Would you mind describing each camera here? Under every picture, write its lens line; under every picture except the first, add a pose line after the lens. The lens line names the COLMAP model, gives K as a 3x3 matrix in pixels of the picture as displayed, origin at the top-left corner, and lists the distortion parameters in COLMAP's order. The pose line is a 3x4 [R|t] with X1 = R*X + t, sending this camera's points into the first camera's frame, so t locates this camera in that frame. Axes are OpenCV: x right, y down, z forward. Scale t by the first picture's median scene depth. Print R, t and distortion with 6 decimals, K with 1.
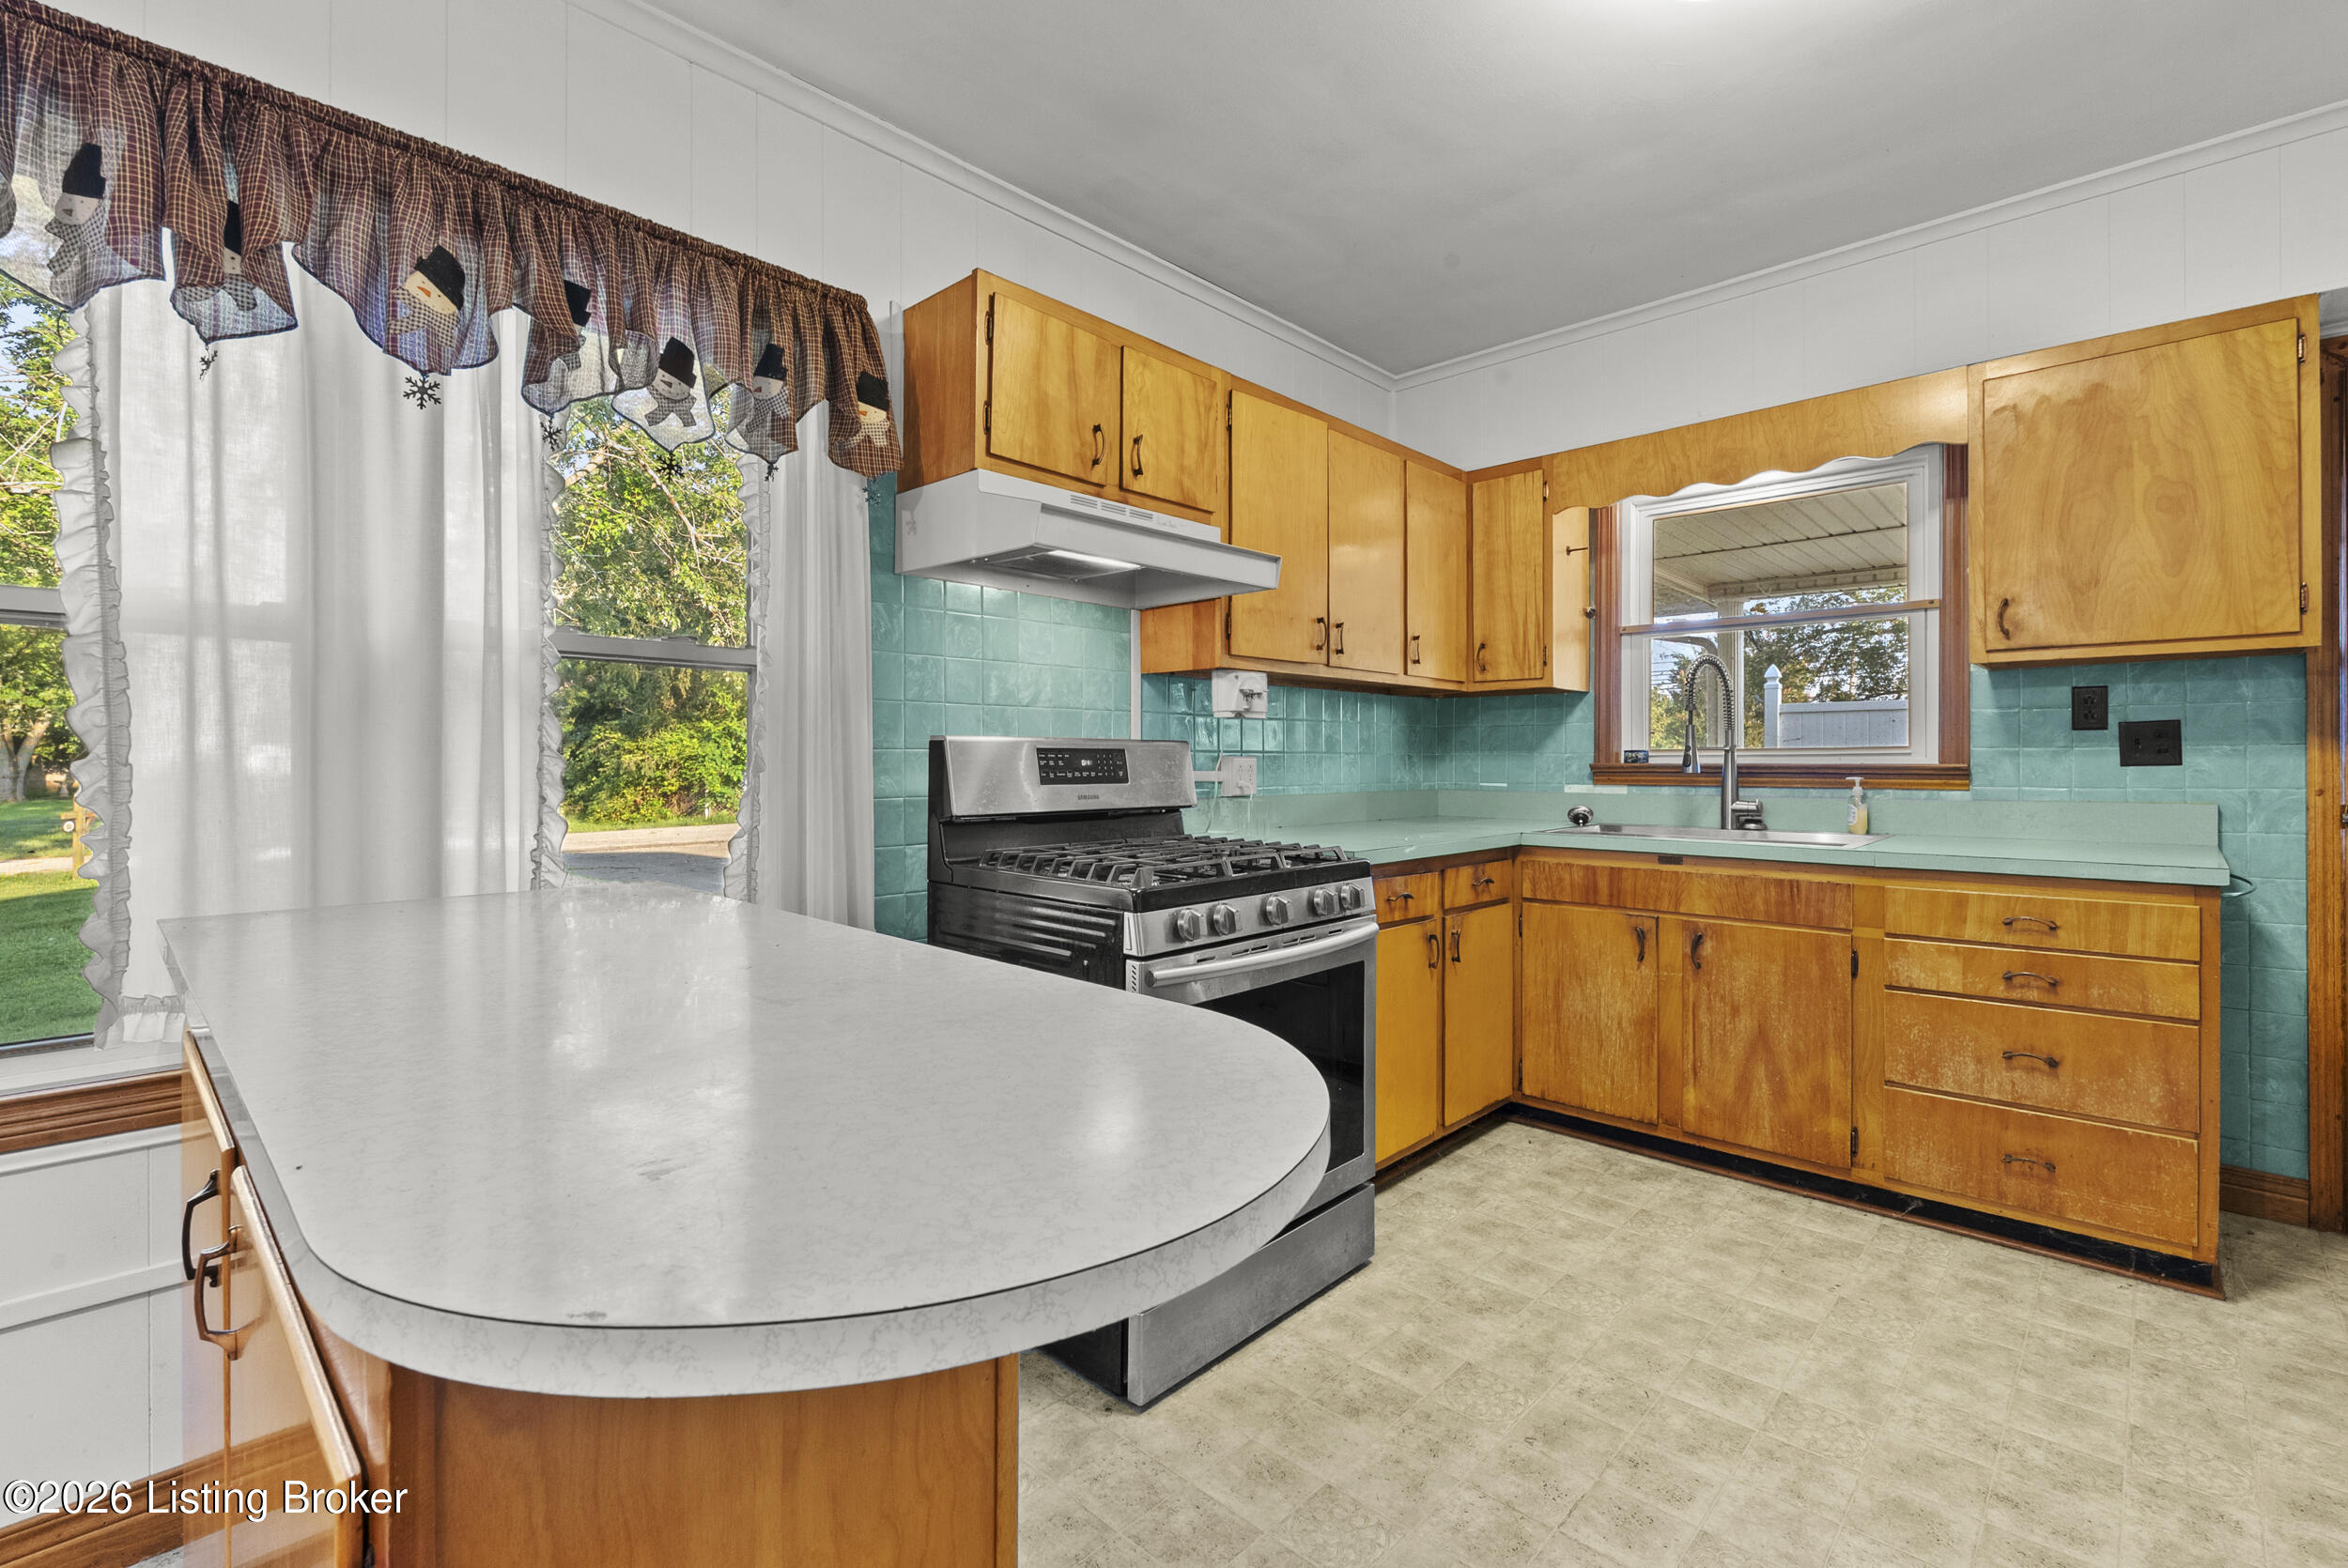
lens RADIAL K [[1040.2, 0, 1174.0], [0, 1040.2, 784.0], [0, 0, 1]] dist [0.000185, 0.000119]
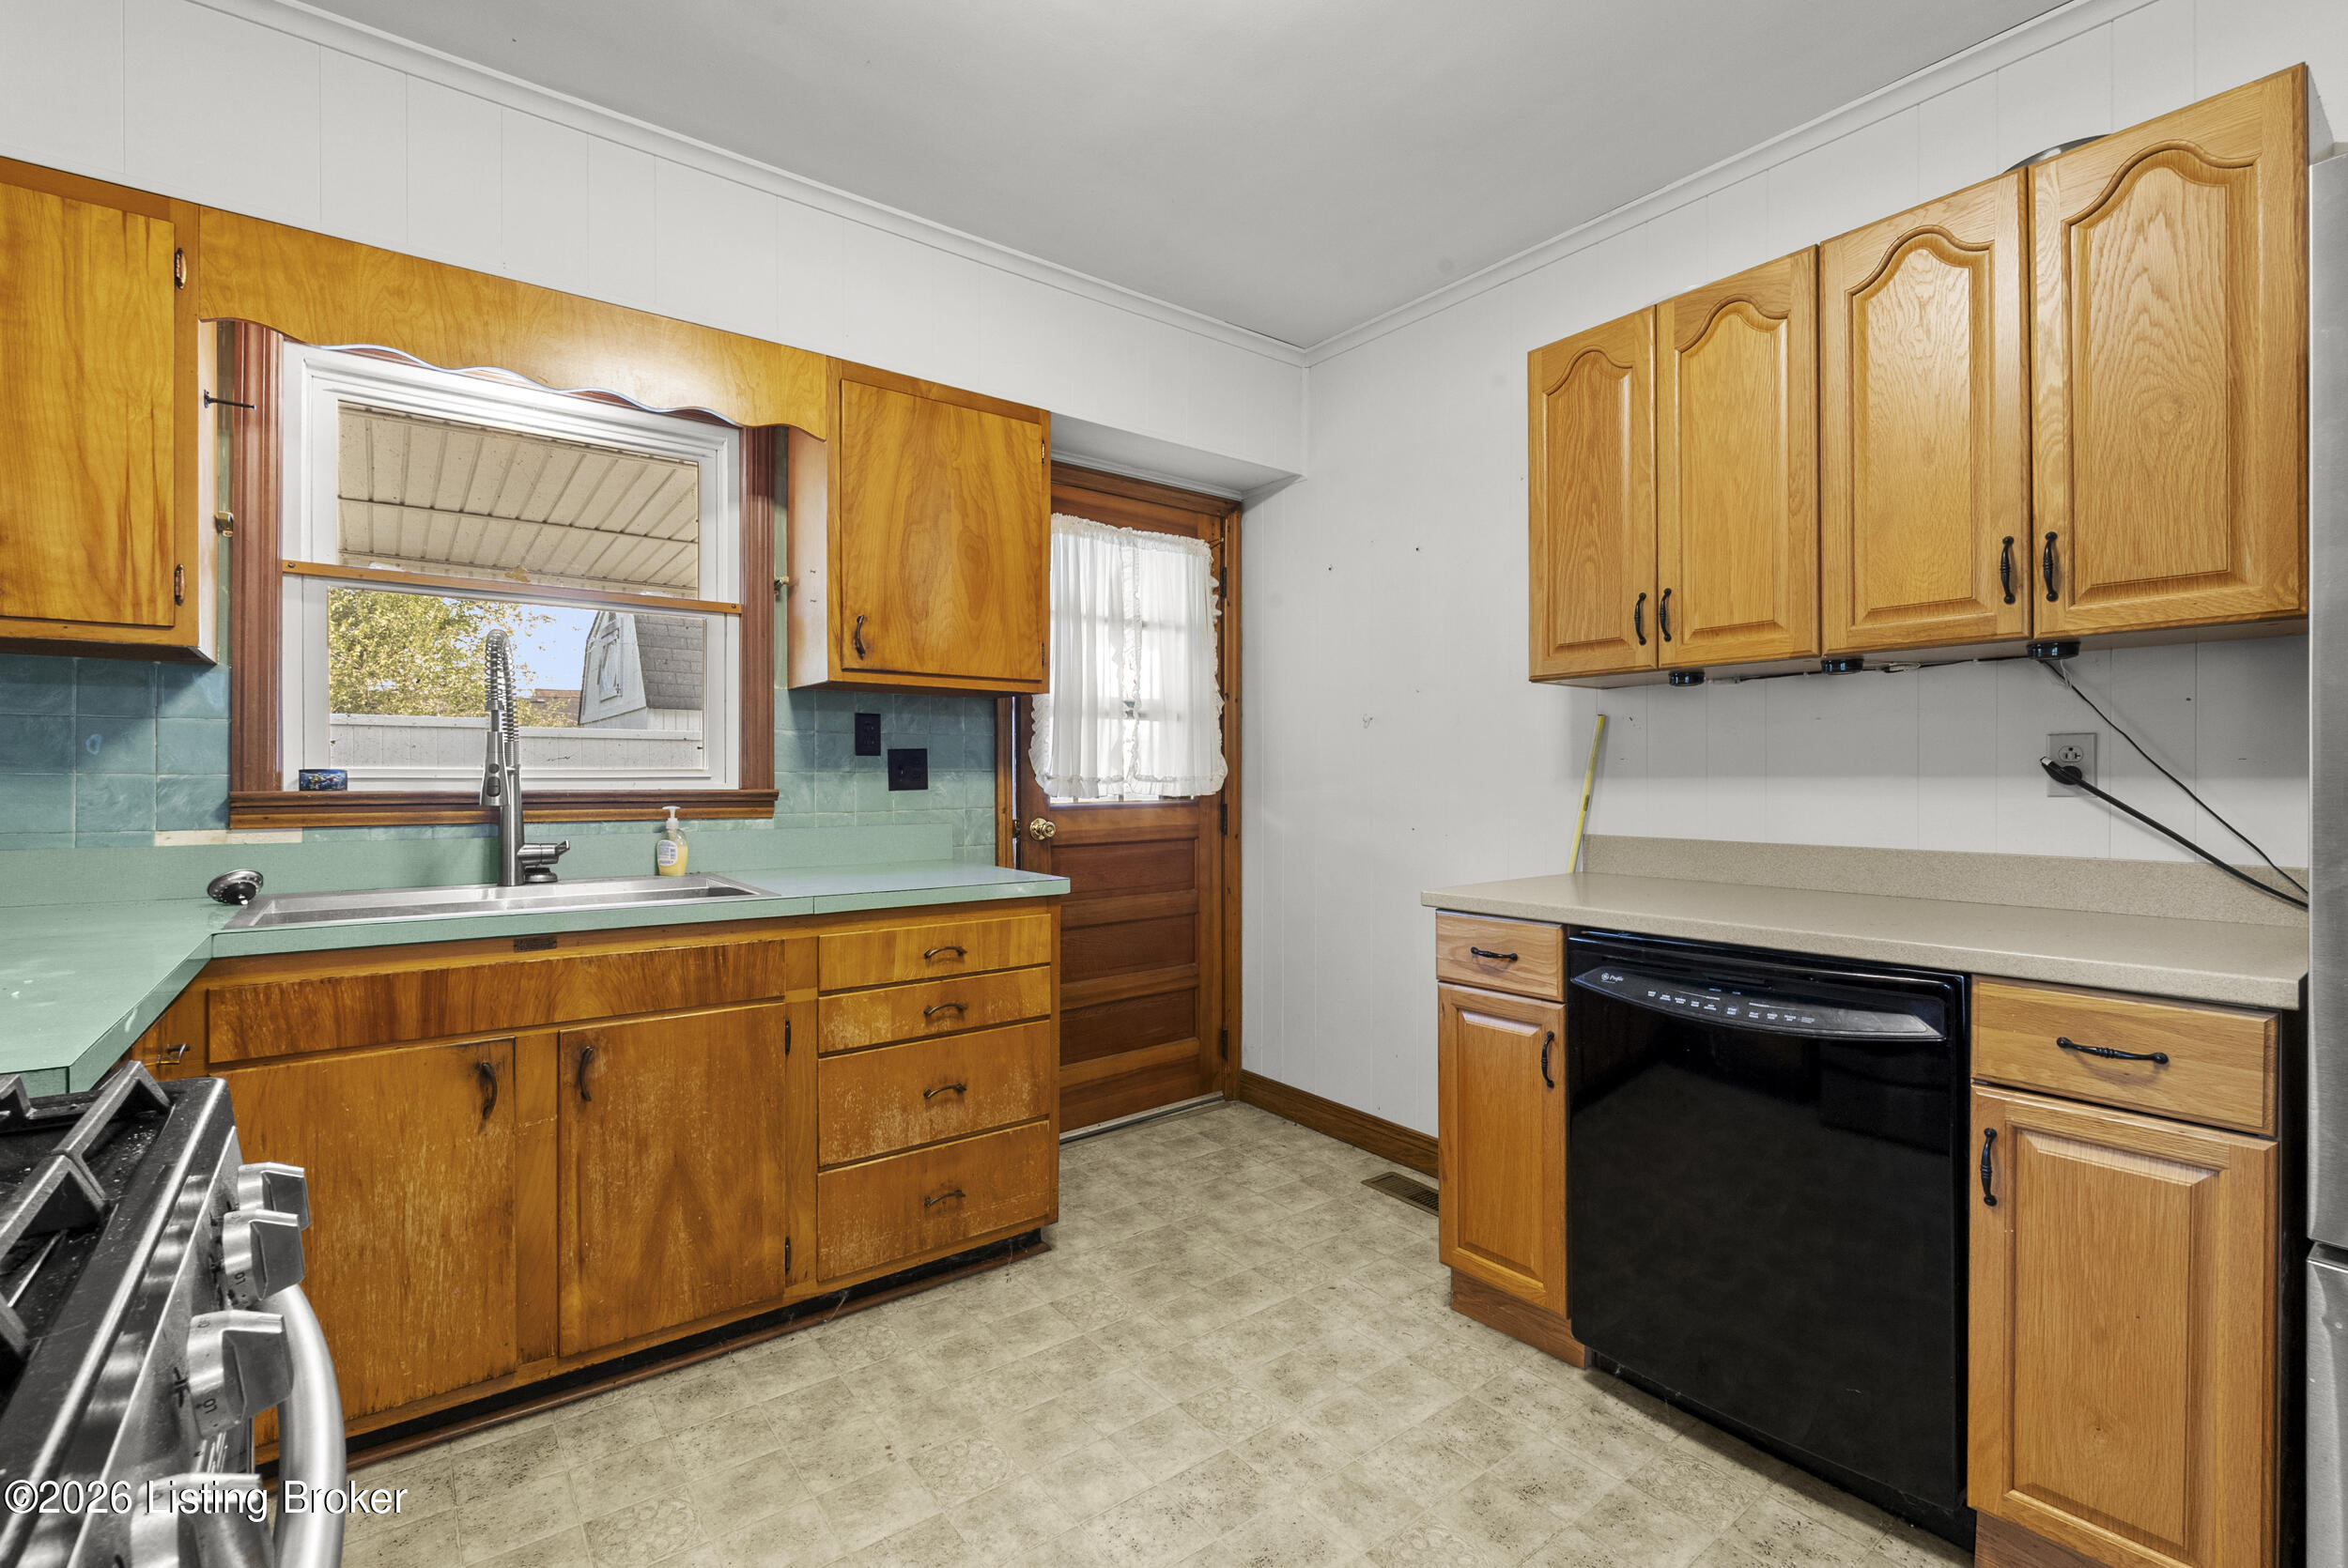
lens RADIAL K [[1035.6, 0, 1174.0], [0, 1035.6, 784.0], [0, 0, 1]] dist [-0.003004, 0.000547]
pose [[0.164343, -0.002665, 0.986400, -0.088636], [0.022140, 0.999754, -0.000988, -0.016389], [-0.986155, 0.022001, 0.164361, 0.544558]]
